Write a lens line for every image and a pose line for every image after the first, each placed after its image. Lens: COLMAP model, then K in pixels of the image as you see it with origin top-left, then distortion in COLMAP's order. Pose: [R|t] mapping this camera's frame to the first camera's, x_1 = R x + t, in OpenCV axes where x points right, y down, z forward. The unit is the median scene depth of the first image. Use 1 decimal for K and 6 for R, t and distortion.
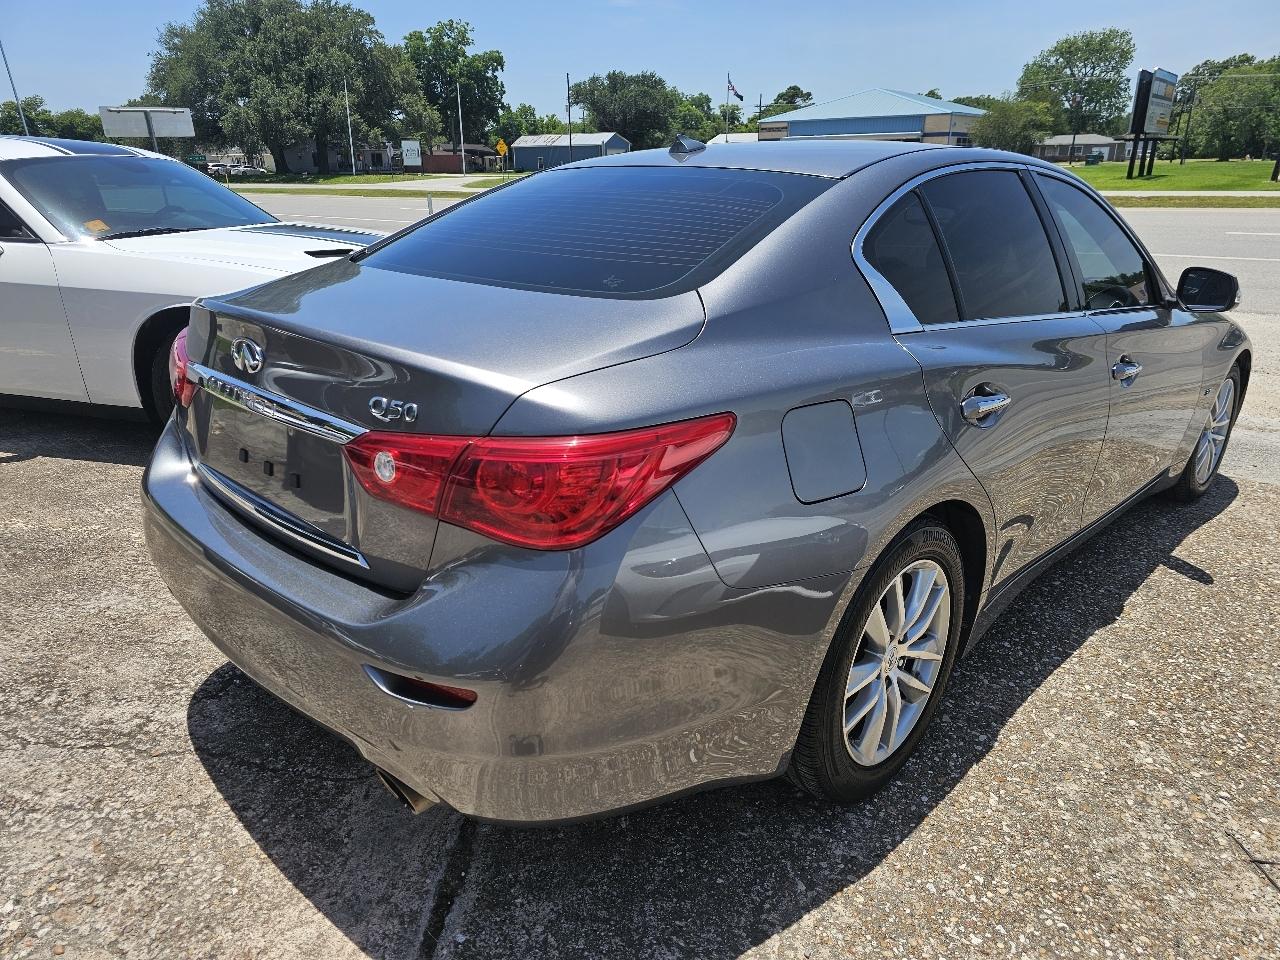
lens RADIAL K [[874.4, 0, 618.8], [0, 874.4, 495.4], [0, 0, 1]] dist [0.045300, -0.030418]
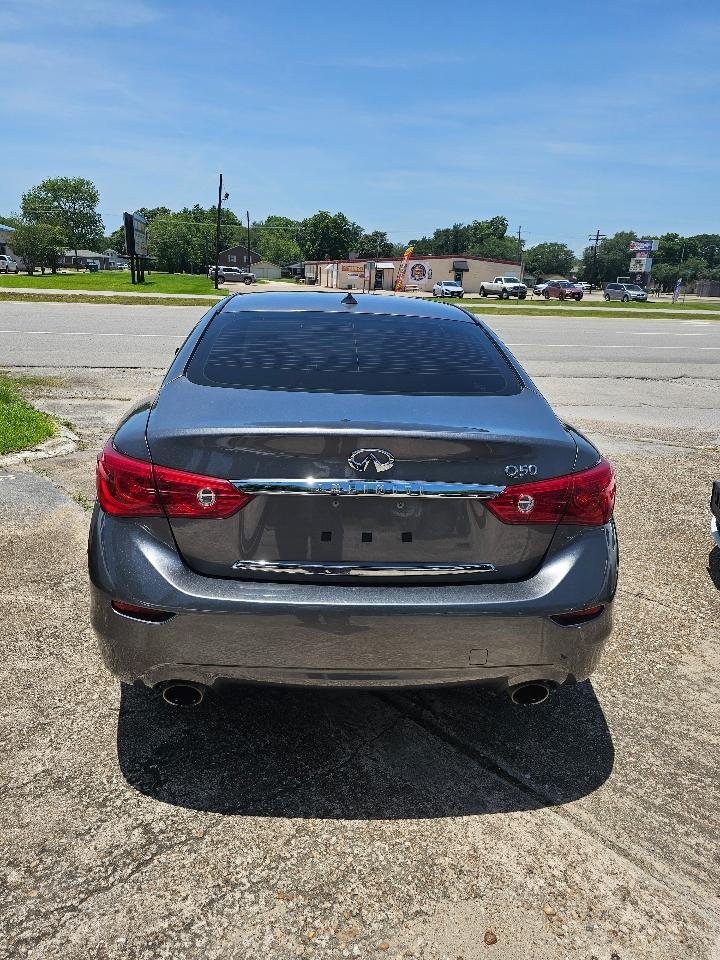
lens RADIAL K [[664.7, 0, 360.0], [0, 664.7, 480.0], [0, 0, 1]] dist [0.050750, -0.038775]
pose [[0.649778, -0.185698, 0.737092, -0.702961], [0.222845, 0.973630, 0.048843, -0.104908], [-0.726725, 0.132520, 0.674025, 0.168879]]
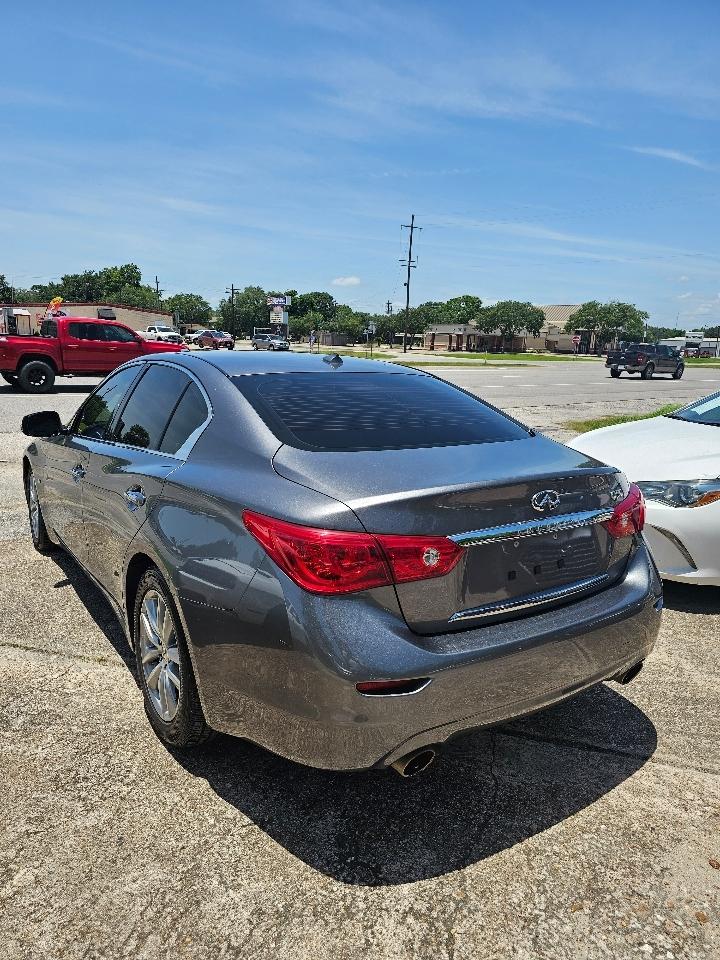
lens RADIAL K [[655.8, 0, 377.0], [0, 655.8, 484.8], [0, 0, 1]] dist [0.045300, -0.030418]
pose [[0.159737, -0.193537, 0.968002, -0.940138], [0.307979, 0.941419, 0.137400, -0.257267], [-0.937888, 0.276176, 0.209985, 0.589291]]
